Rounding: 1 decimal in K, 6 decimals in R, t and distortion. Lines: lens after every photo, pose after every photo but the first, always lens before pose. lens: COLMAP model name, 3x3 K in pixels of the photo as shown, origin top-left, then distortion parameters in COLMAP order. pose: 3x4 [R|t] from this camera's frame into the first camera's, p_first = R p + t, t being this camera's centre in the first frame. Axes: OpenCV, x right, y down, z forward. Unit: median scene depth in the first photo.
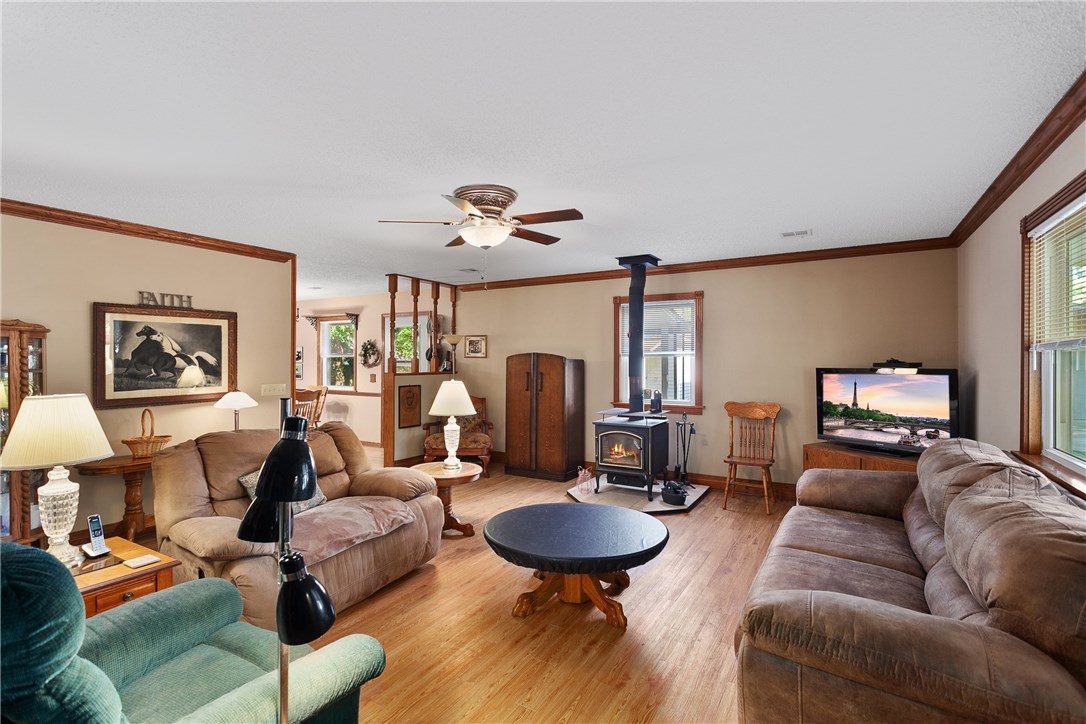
lens RADIAL K [[520.0, 0, 534.1], [0, 520.0, 367.0], [0, 0, 1]] dist [0.000171, 0.001434]
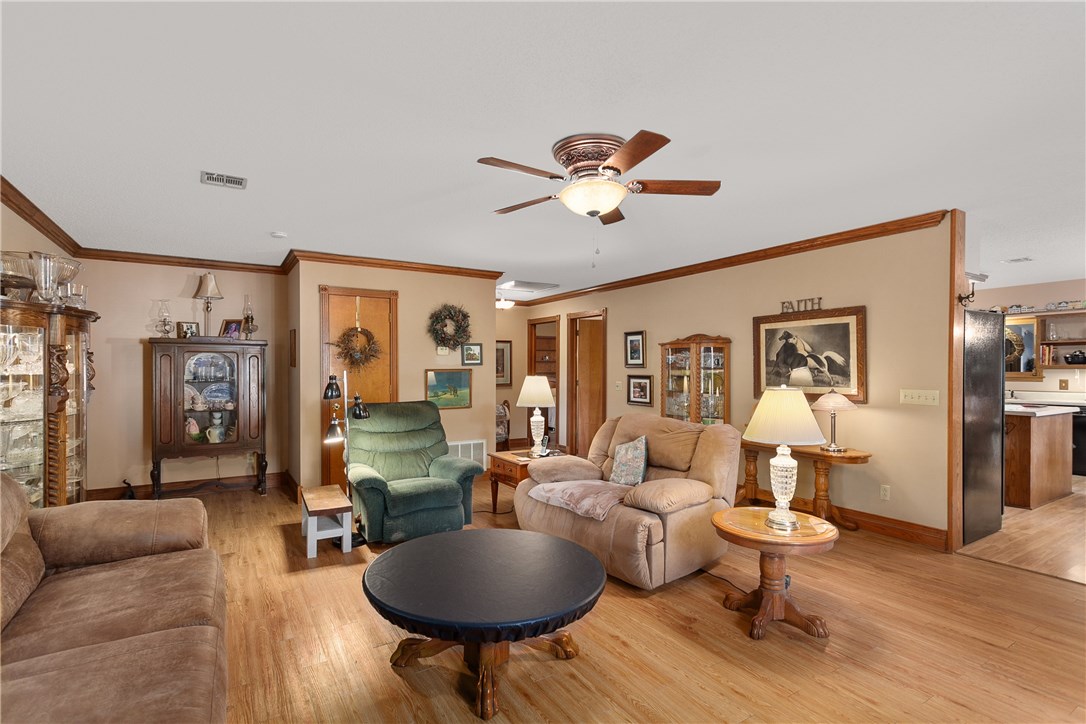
lens RADIAL K [[520.0, 0, 537.3], [0, 520.0, 372.4], [0, 0, 1]] dist [0.000171, 0.001434]
pose [[-0.458626, 0.006299, -0.888607, 0.501957], [-0.012988, 0.999821, 0.013791, 0.004157], [0.888535, 0.017866, -0.458462, 0.968191]]
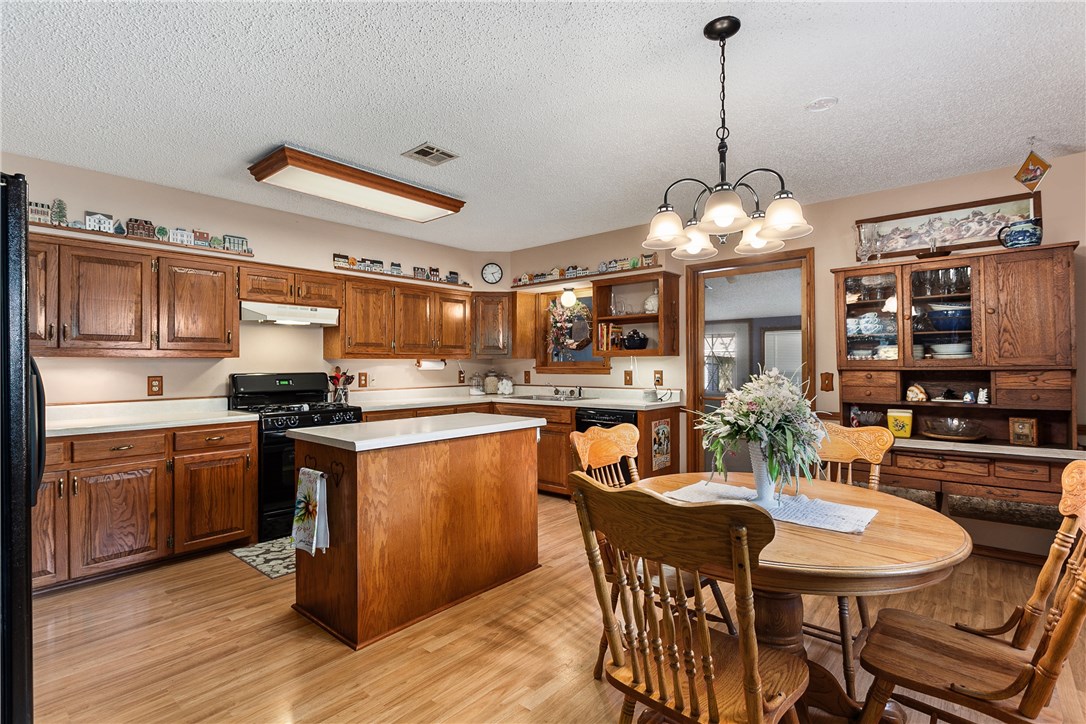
lens RADIAL K [[520.0, 0, 536.8], [0, 520.0, 360.3], [0, 0, 1]] dist [0.000171, 0.001434]
pose [[-0.168968, -0.007284, -0.985595, -0.460090], [-0.005158, 0.999966, -0.006506, 0.011705], [0.985608, 0.003984, -0.169000, 1.643625]]
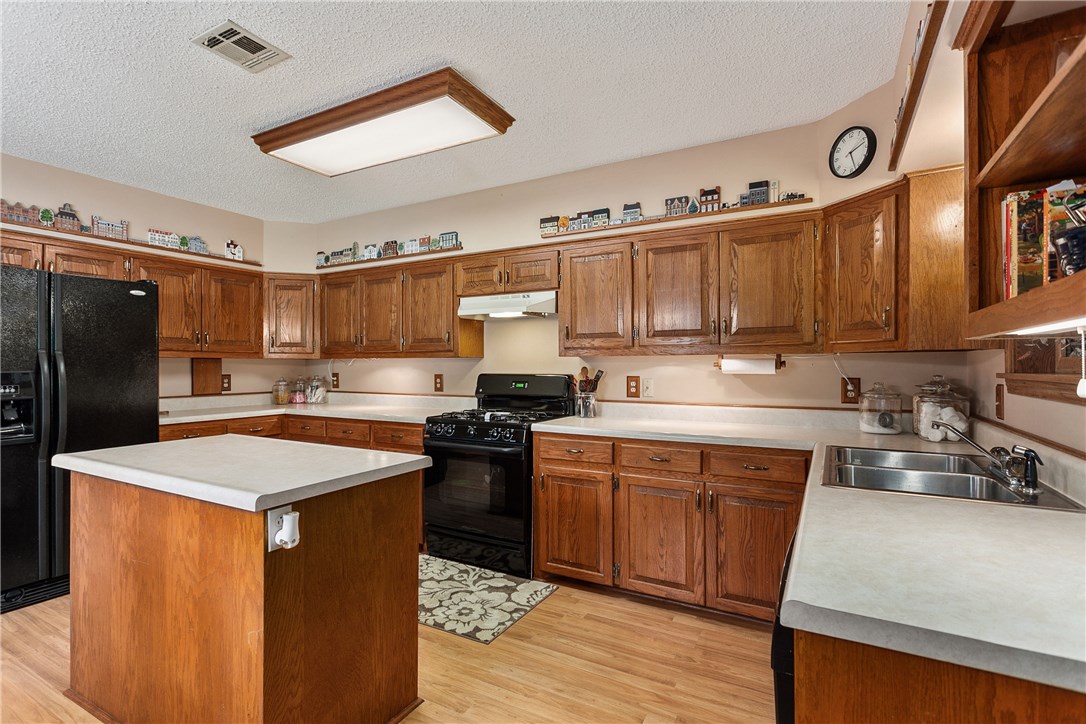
lens RADIAL K [[520.0, 0, 546.1], [0, 520.0, 360.2], [0, 0, 1]] dist [0.000171, 0.001434]
pose [[-0.999019, 0.002518, -0.044212, -1.320208], [0.002403, 0.999994, 0.002657, 0.007307], [0.044218, 0.002549, -0.999019, 1.845826]]
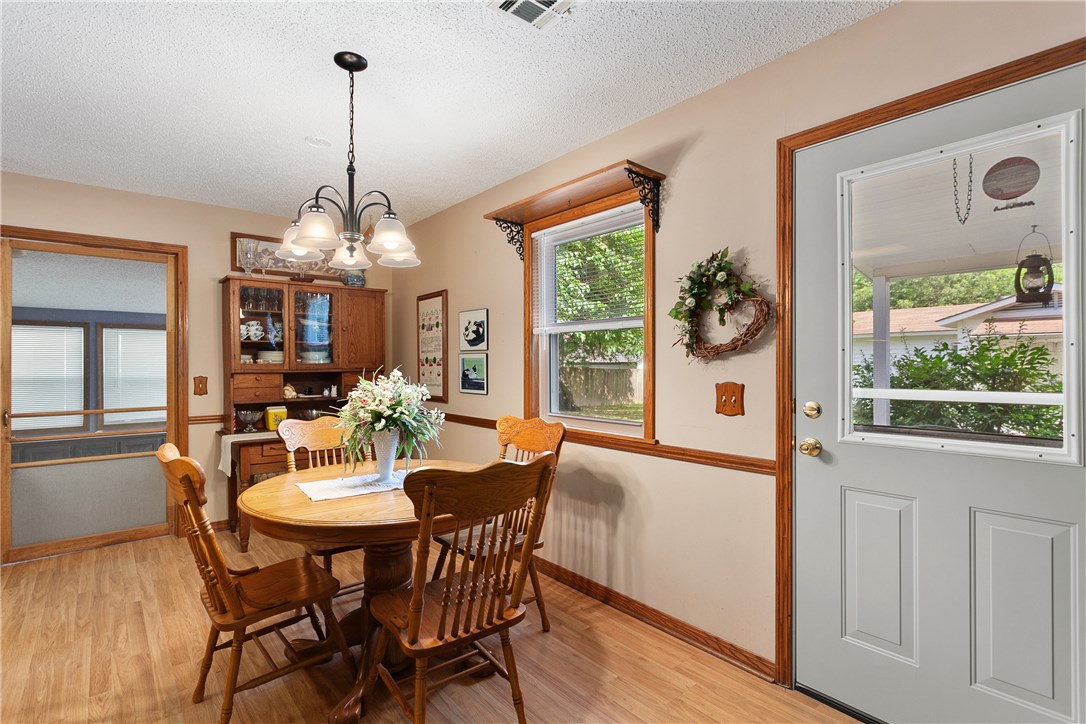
lens RADIAL K [[520.0, 0, 537.6], [0, 520.0, 362.0], [0, 0, 1]] dist [0.000171, 0.001434]
pose [[0.946099, -0.003661, -0.323856, -0.591942], [-0.001145, 0.999892, -0.014648, 0.012707], [0.323875, 0.014229, 0.945993, 1.344301]]
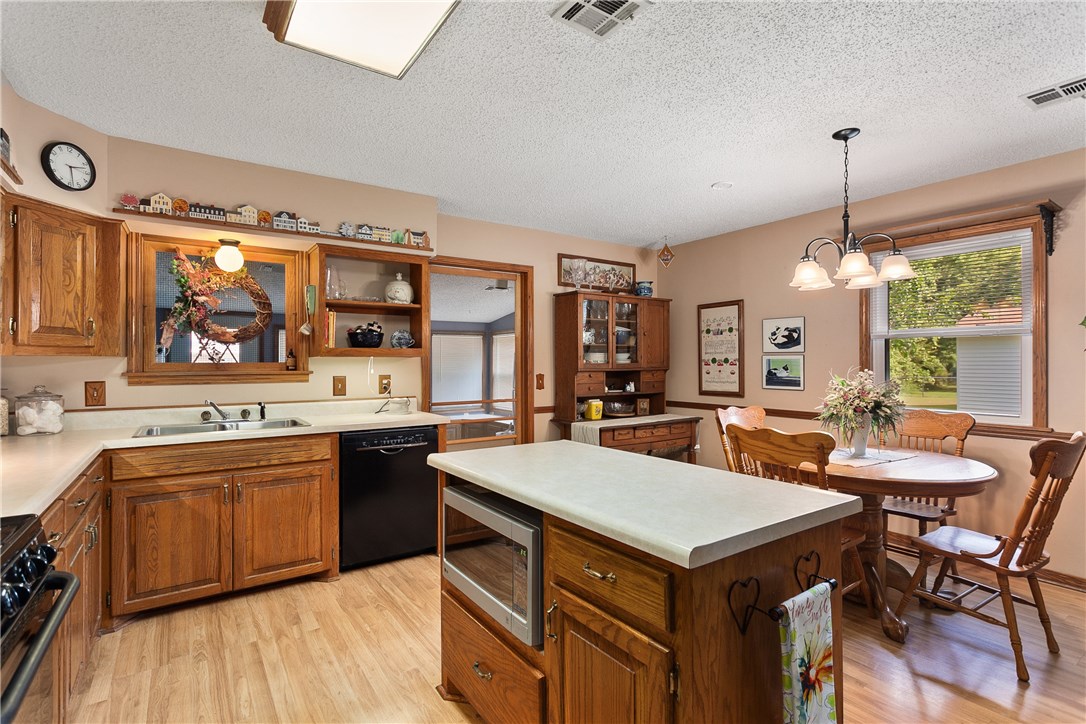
lens RADIAL K [[520.0, 0, 538.0], [0, 520.0, 358.6], [0, 0, 1]] dist [0.000171, 0.001434]
pose [[0.910484, -0.004964, -0.413516, -0.968812], [-0.002450, 0.999846, -0.017395, 0.011835], [0.413538, 0.016851, 0.910331, 1.034901]]
